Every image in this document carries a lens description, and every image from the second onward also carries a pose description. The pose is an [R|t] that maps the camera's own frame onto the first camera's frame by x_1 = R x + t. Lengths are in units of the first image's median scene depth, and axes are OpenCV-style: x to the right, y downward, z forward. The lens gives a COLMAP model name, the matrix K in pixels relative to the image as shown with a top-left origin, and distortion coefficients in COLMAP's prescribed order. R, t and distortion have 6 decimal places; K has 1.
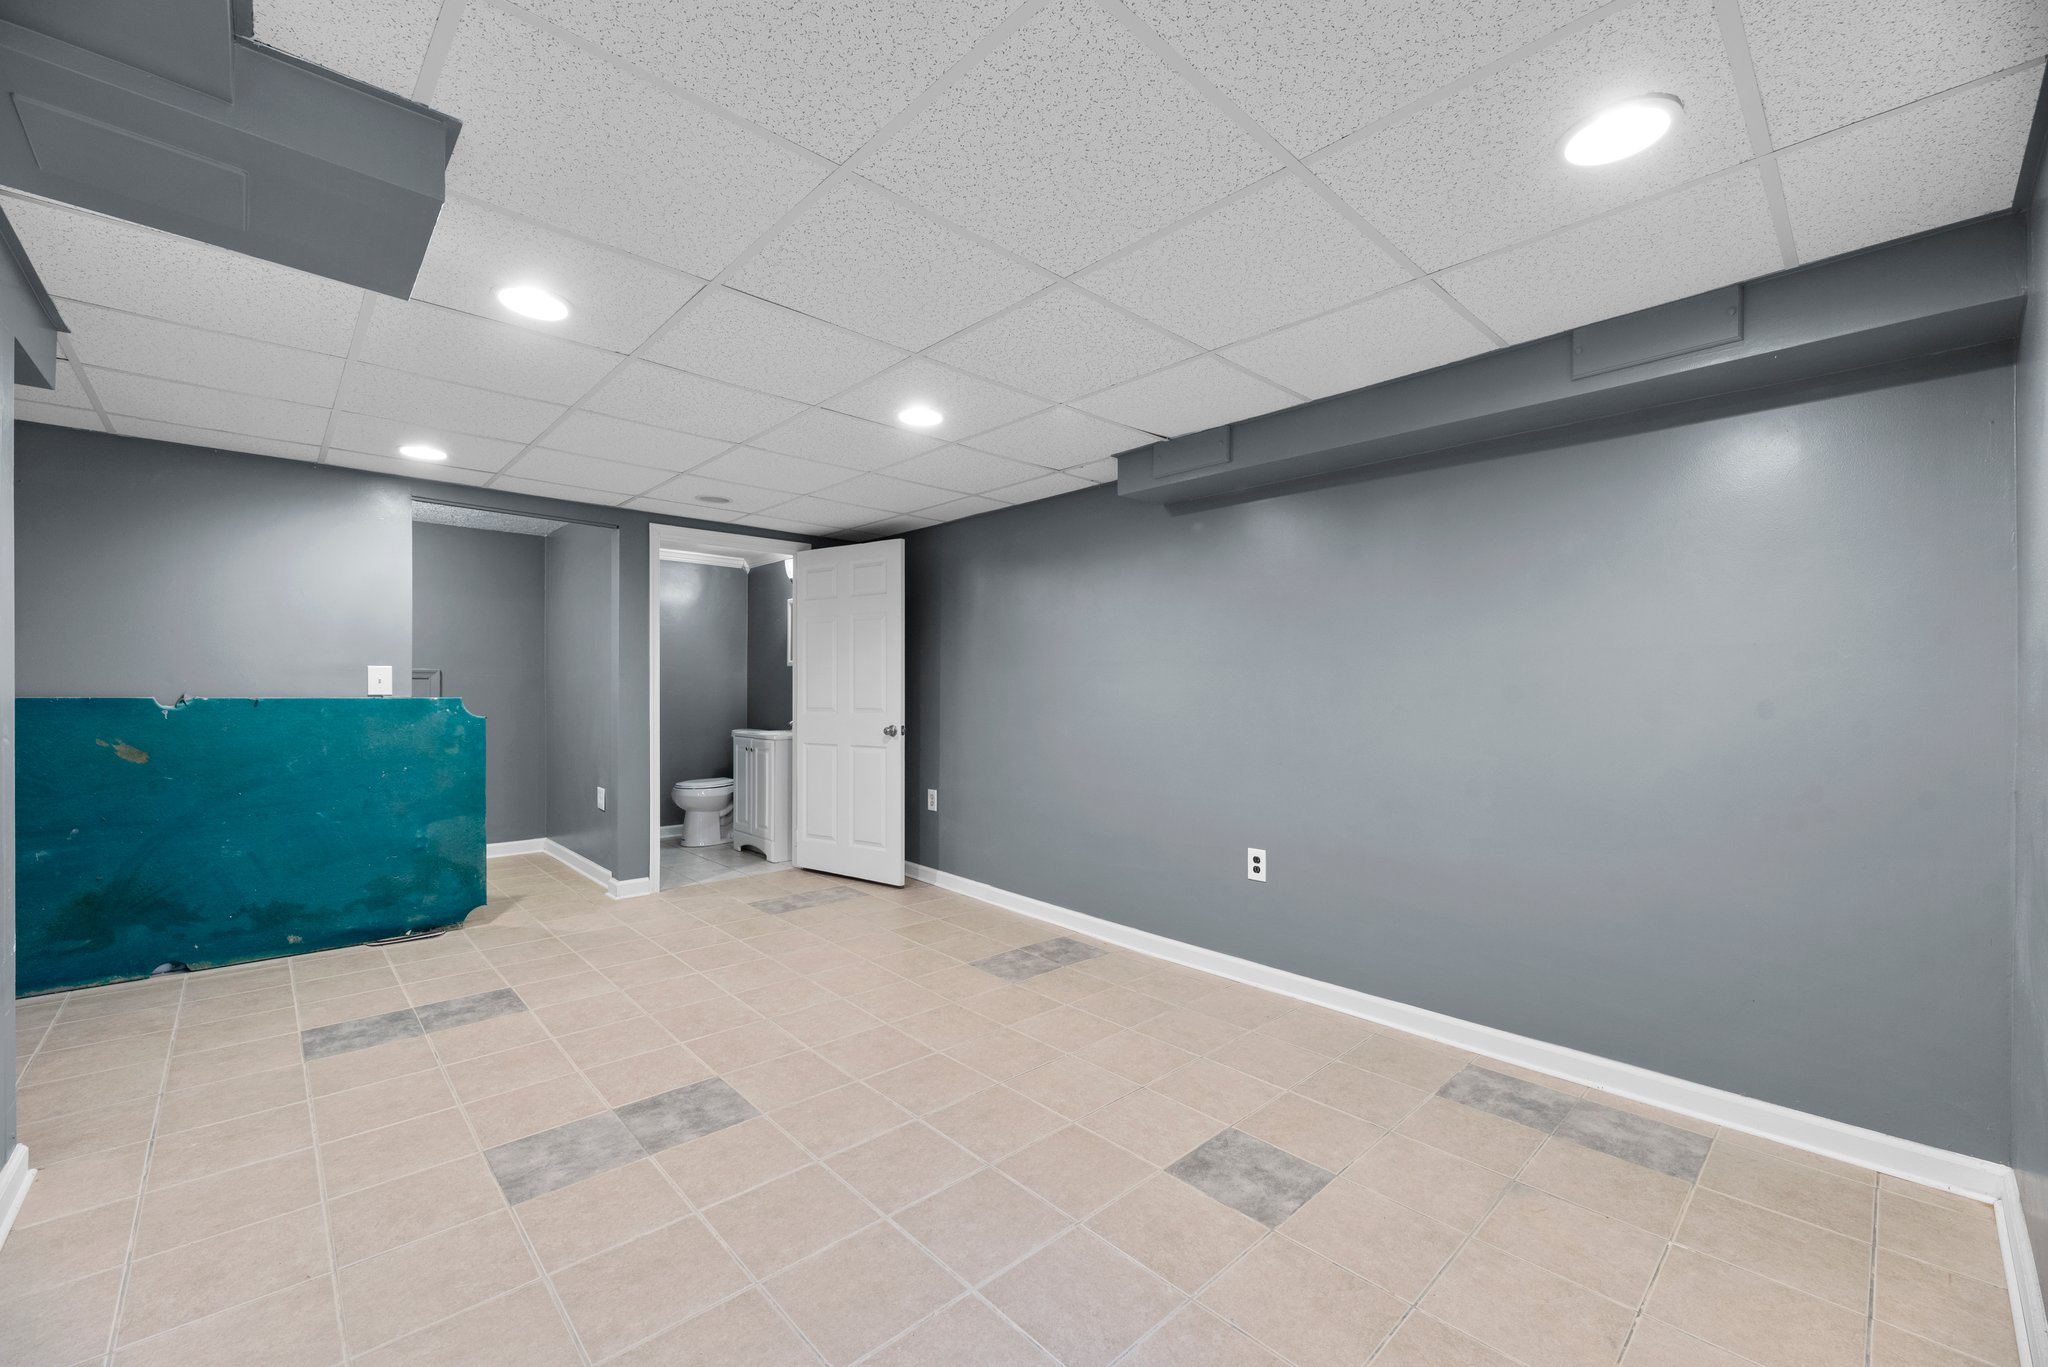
lens RADIAL K [[822.0, 0, 1020.4], [0, 822.0, 699.4], [0, 0, 1]] dist [0.003667, -0.000449]
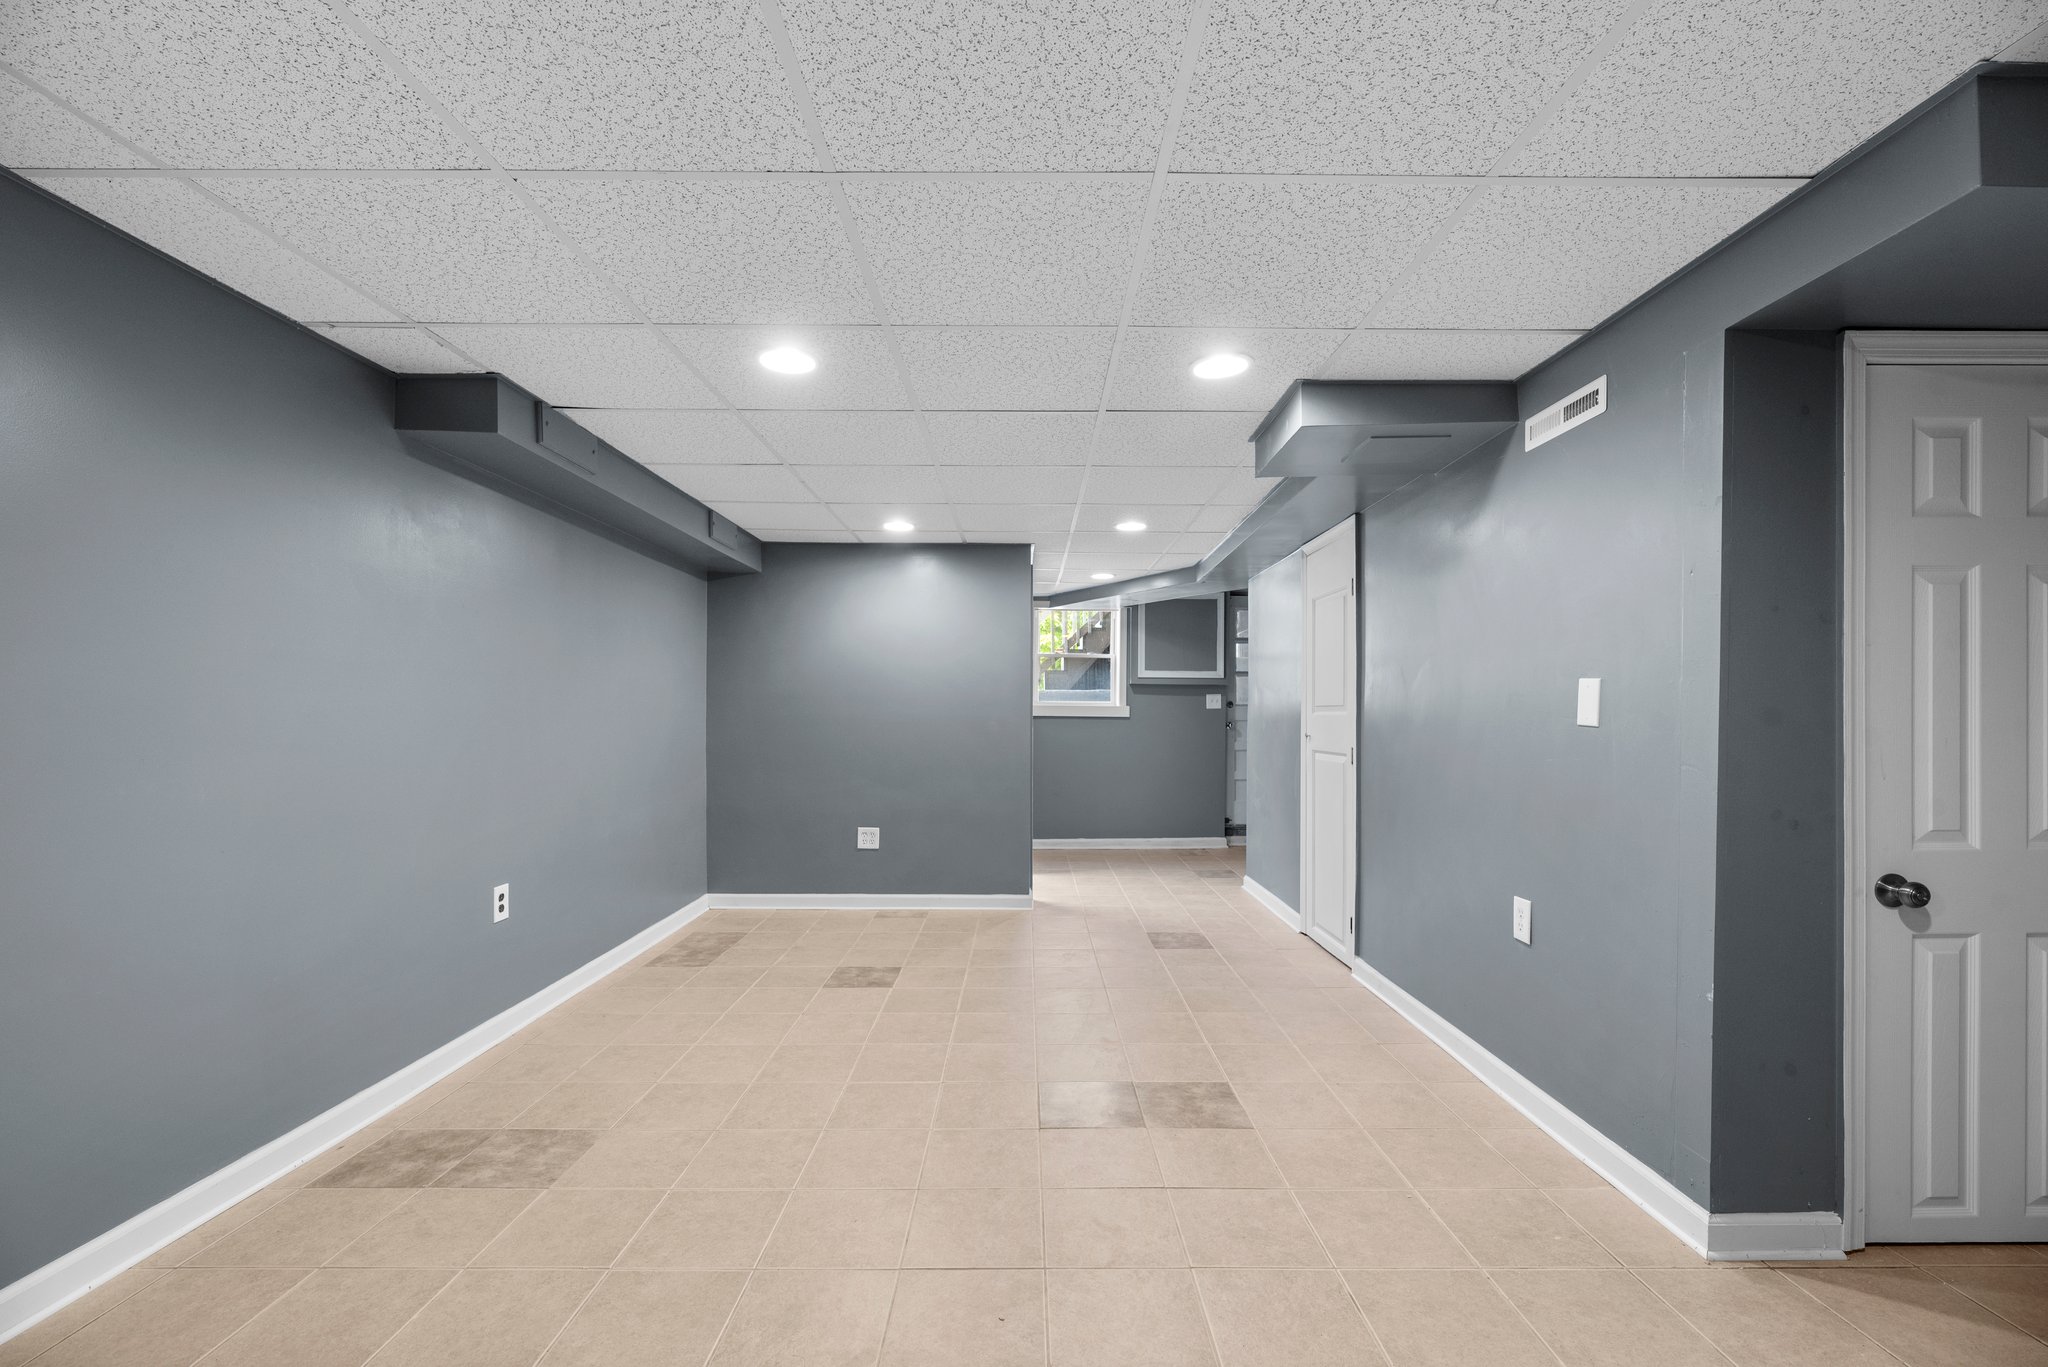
lens RADIAL K [[826.8, 0, 1026.6], [0, 826.8, 703.5], [0, 0, 1]] dist [-0.000615, -0.000235]
pose [[-0.731801, -0.000480, 0.681518, -0.977182], [-0.000532, 1.000000, 0.000133, -0.021527], [-0.681518, -0.000265, -0.731802, 1.666754]]
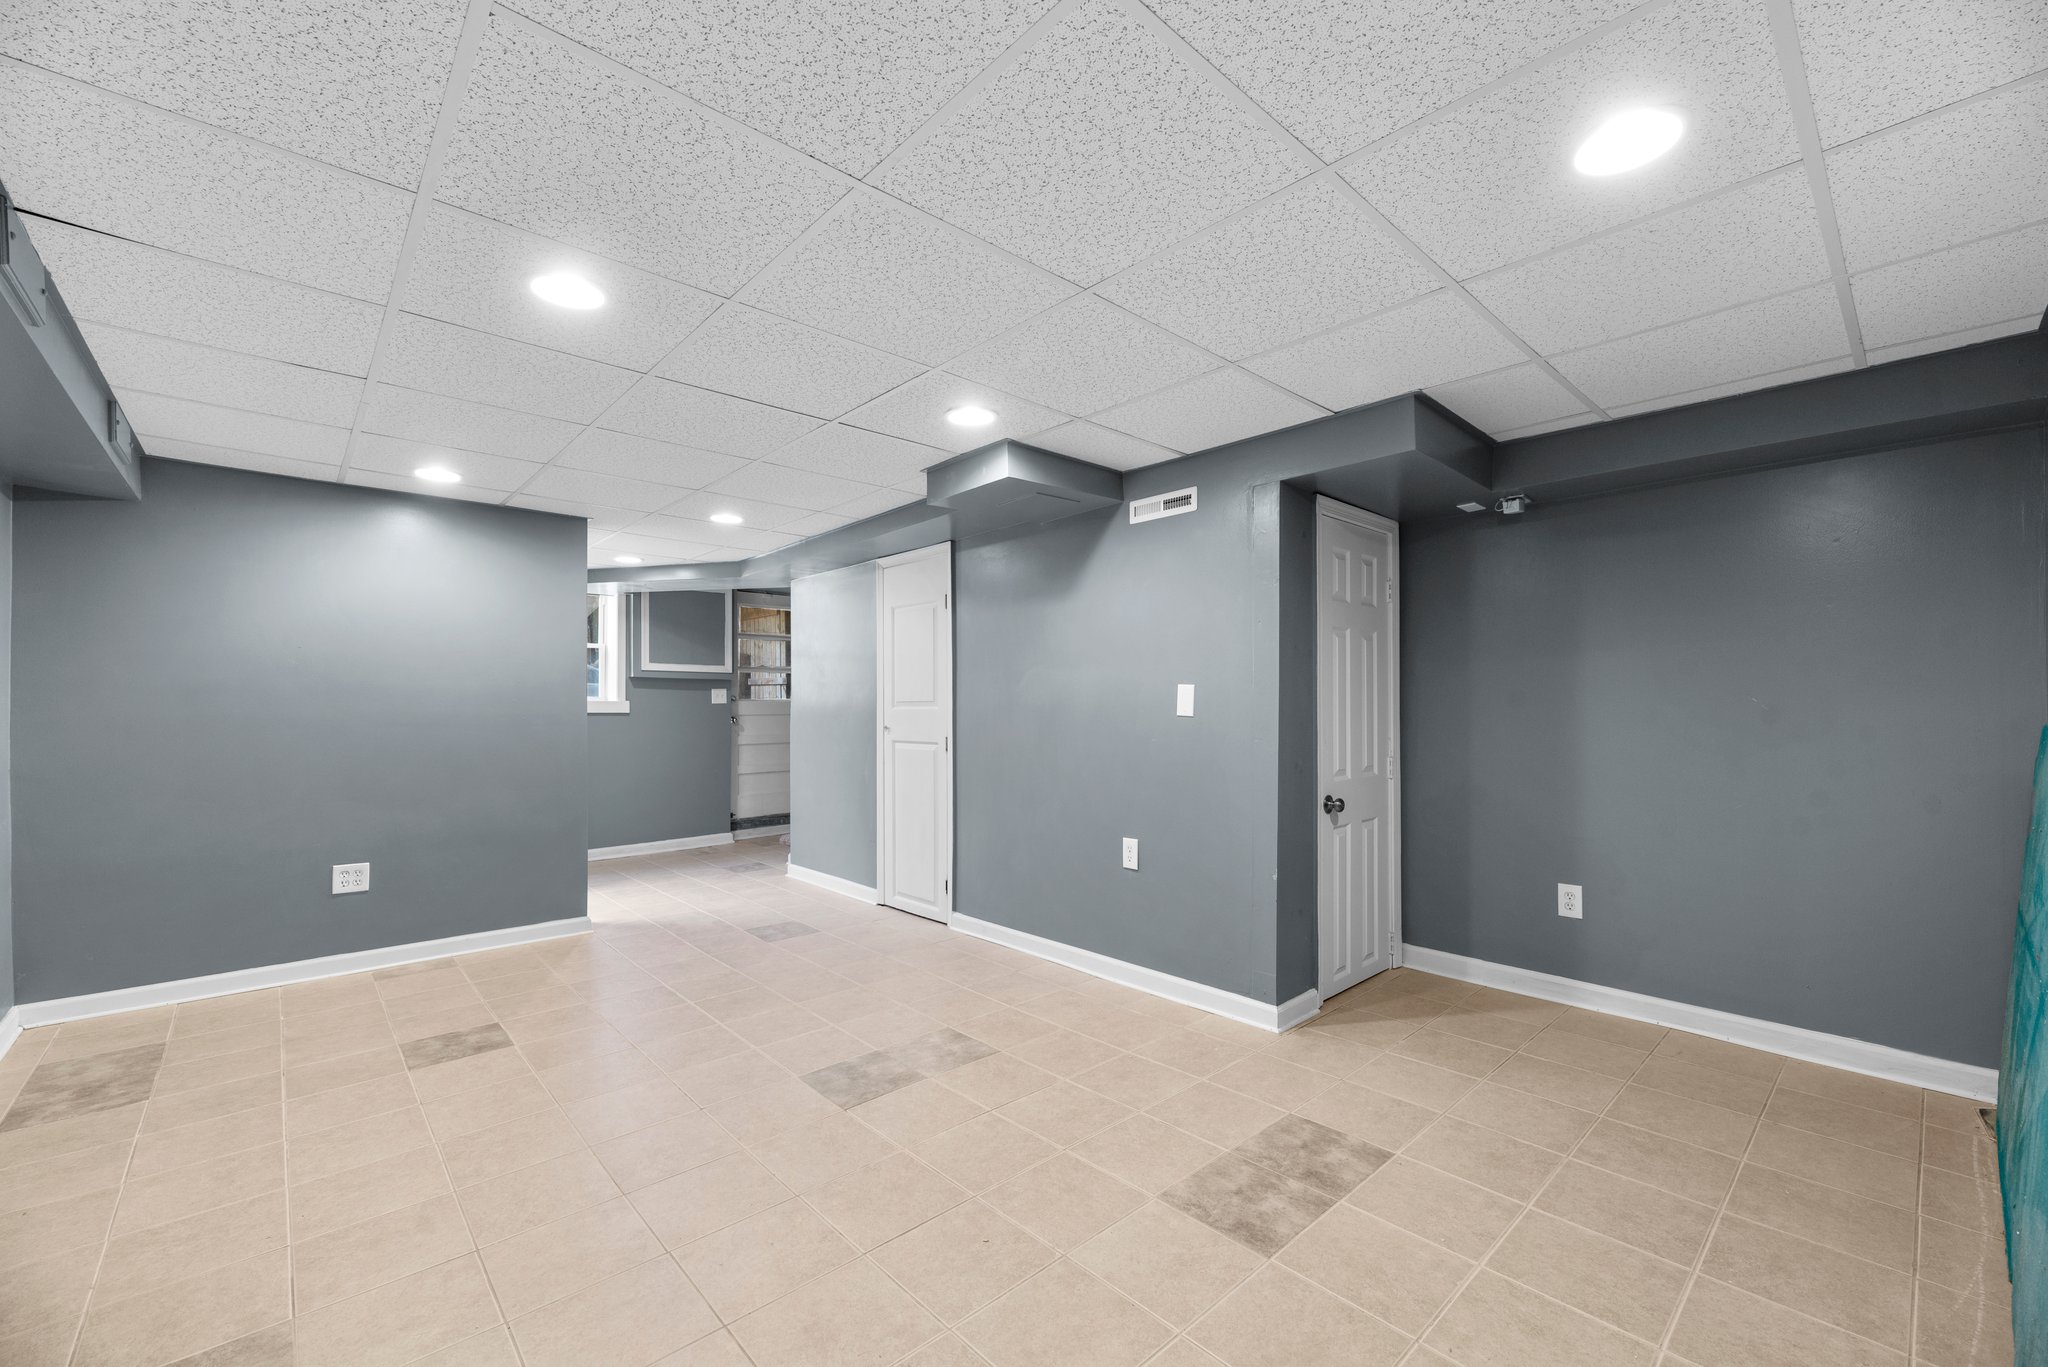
lens RADIAL K [[822.0, 0, 1020.4], [0, 822.0, 699.4], [0, 0, 1]] dist [0.003667, -0.000449]
pose [[-0.999891, -0.004140, 0.014176, -0.575603], [-0.004124, 0.999991, 0.001141, -0.025769], [-0.014181, 0.001082, -0.999899, 1.933082]]
